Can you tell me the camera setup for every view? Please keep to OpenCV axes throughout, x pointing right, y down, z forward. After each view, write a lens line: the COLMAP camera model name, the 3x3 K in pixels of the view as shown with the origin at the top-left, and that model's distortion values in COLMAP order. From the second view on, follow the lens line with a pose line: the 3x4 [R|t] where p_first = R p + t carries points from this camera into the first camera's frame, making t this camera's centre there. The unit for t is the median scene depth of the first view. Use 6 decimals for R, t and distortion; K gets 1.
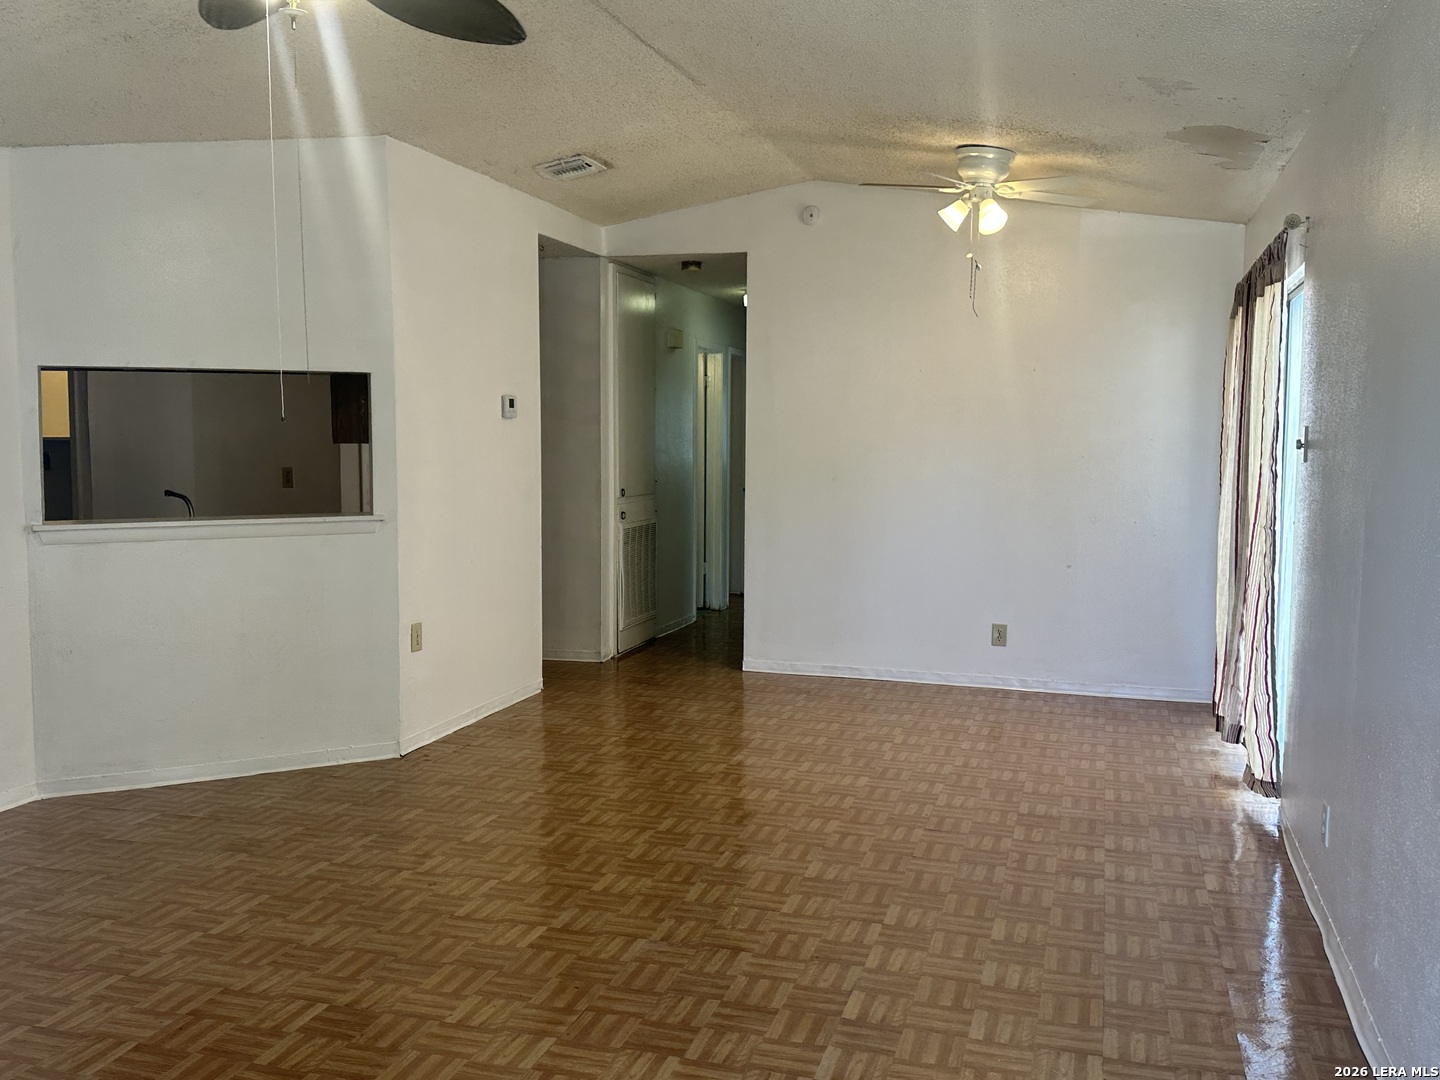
lens RADIAL K [[1264.5, 0, 720.0], [0, 1264.5, 540.0], [0, 0, 1]] dist [0.002778, -0.003031]
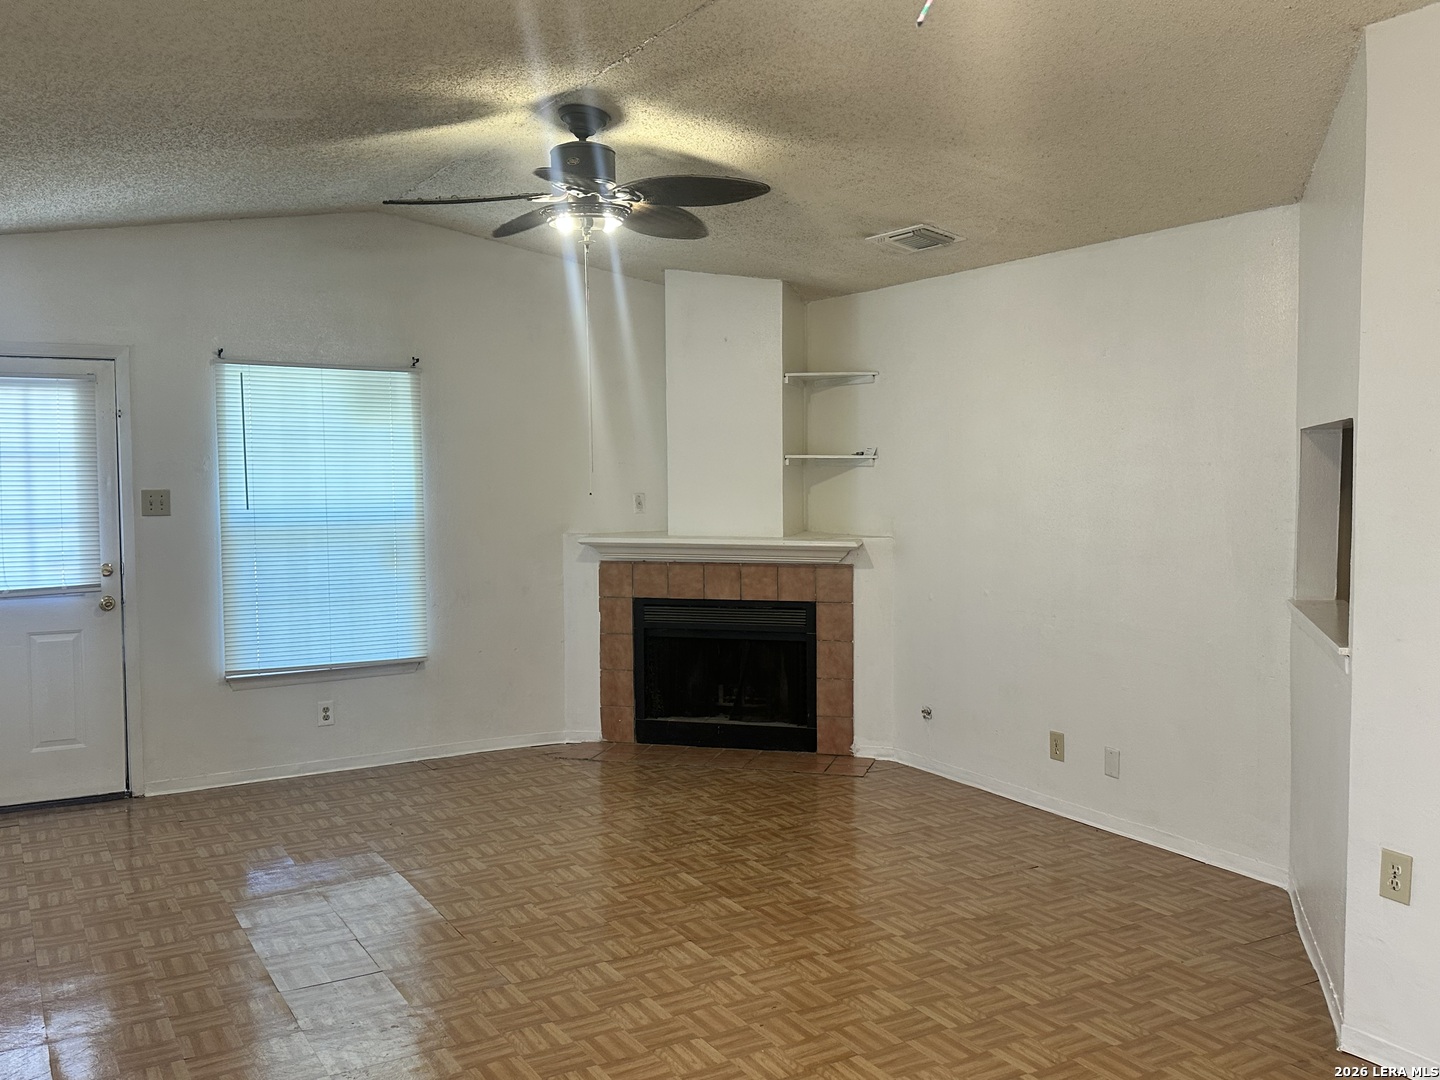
lens RADIAL K [[1264.5, 0, 720.0], [0, 1264.5, 540.0], [0, 0, 1]] dist [0.002778, -0.003031]
pose [[-0.678899, 0.045787, -0.732802, 0.461965], [-0.061391, 0.991019, 0.118796, -0.149708], [0.731661, 0.125638, -0.669991, 1.414088]]
